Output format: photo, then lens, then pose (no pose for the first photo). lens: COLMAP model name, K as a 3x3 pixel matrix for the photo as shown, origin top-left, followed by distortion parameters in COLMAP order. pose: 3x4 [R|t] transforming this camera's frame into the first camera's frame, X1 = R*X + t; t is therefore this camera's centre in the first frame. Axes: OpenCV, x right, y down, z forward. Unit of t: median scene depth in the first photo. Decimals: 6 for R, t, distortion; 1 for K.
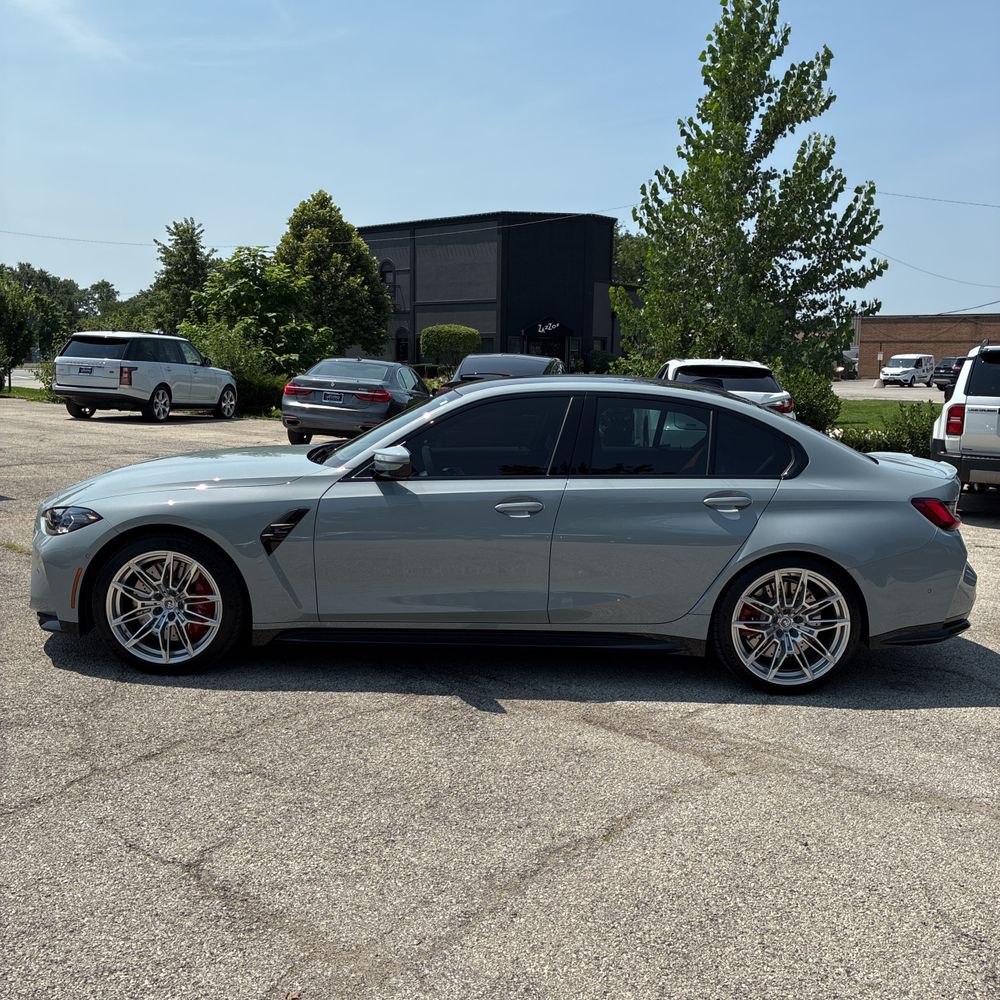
lens RADIAL K [[1027.8, 0, 497.2], [0, 1027.8, 482.0], [0, 0, 1]] dist [0.021598, -0.018652]
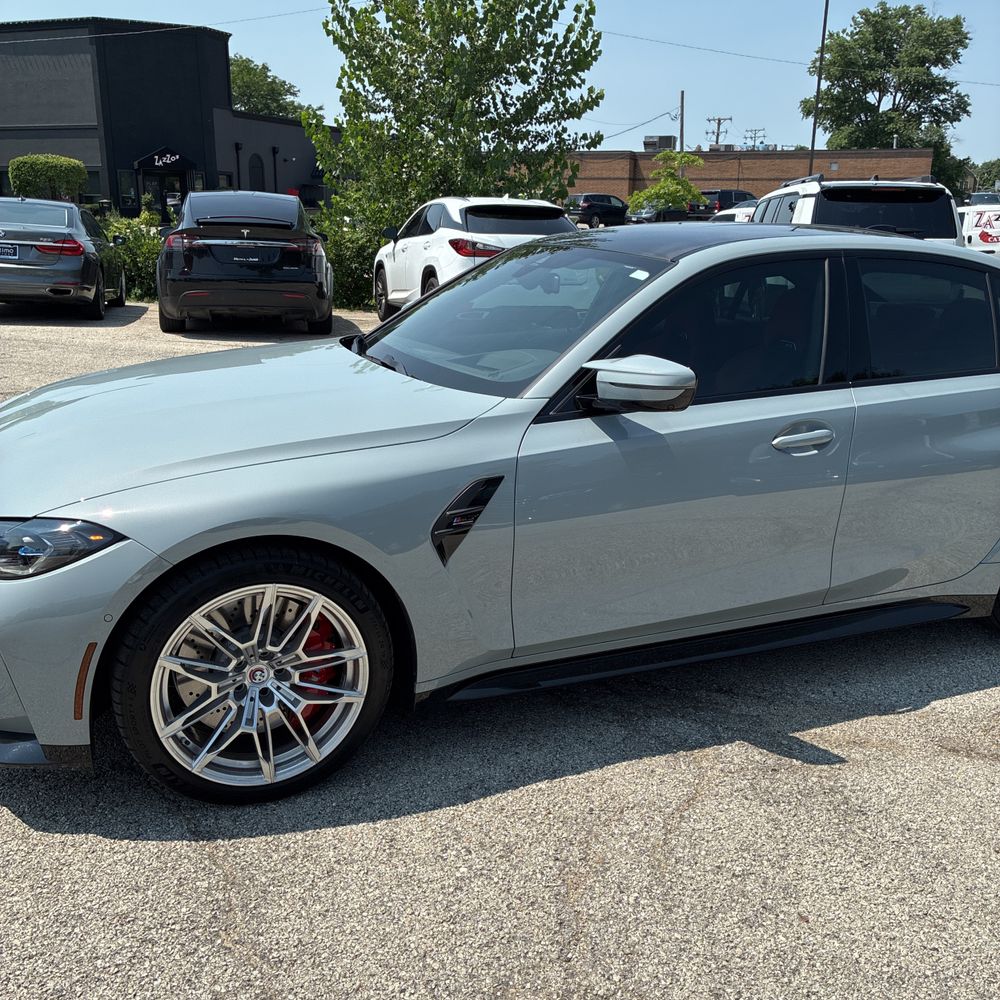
lens RADIAL K [[1027.8, 0, 497.2], [0, 1027.8, 482.0], [0, 0, 1]] dist [0.021598, -0.018652]
pose [[0.924555, -0.106209, 0.365947, -0.099340], [0.049644, 0.985759, 0.160672, -0.015730], [-0.377800, -0.130383, 0.916661, 0.120325]]
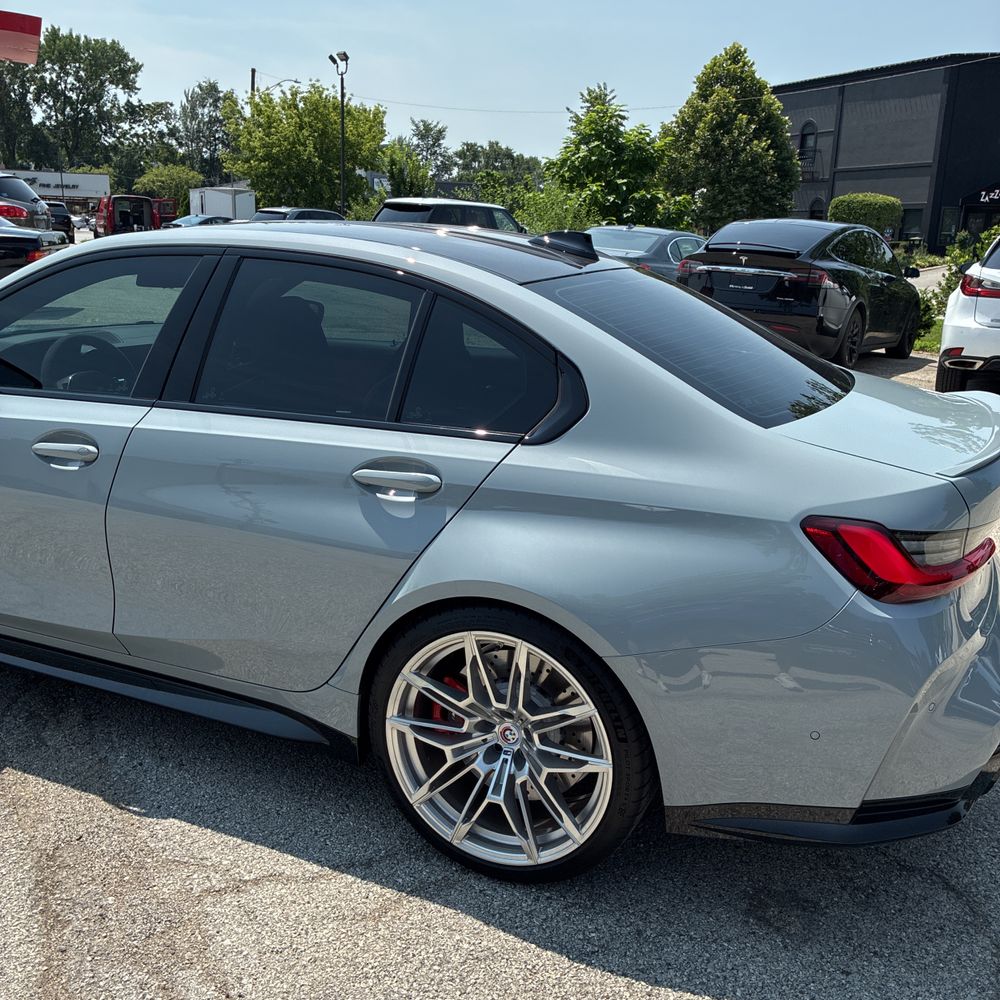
lens RADIAL K [[1027.8, 0, 497.2], [0, 1027.8, 482.0], [0, 0, 1]] dist [0.021598, -0.018652]
pose [[0.907792, 0.107491, -0.405413, 0.118990], [-0.060167, 0.989979, 0.127759, -0.011592], [0.415083, -0.091586, 0.905162, 0.145986]]
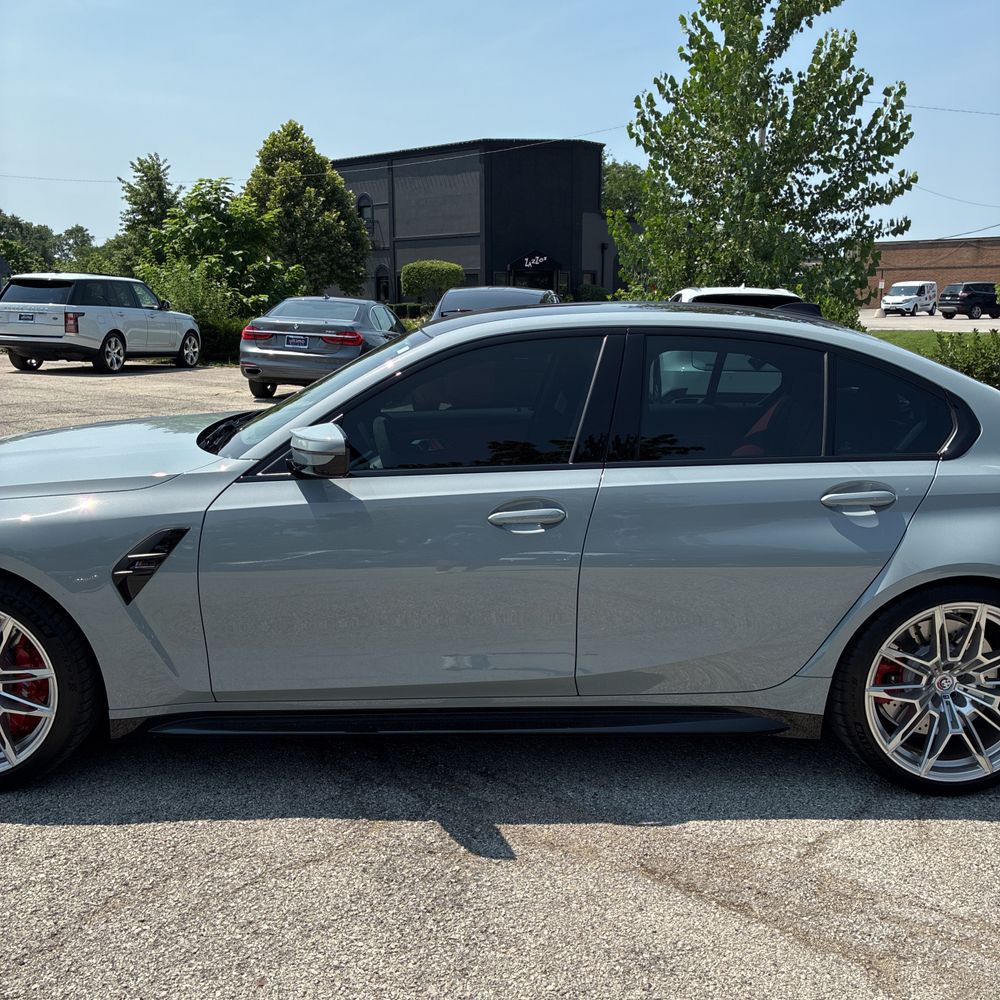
lens RADIAL K [[1023.9, 0, 492.8], [0, 1023.9, 493.8], [0, 0, 1]] dist [0.003133, 0.031423]
pose [[0.999693, -0.024101, 0.005683, -0.000639], [0.023642, 0.997240, 0.070376, -0.008469], [-0.007363, -0.070220, 0.997504, 0.096257]]
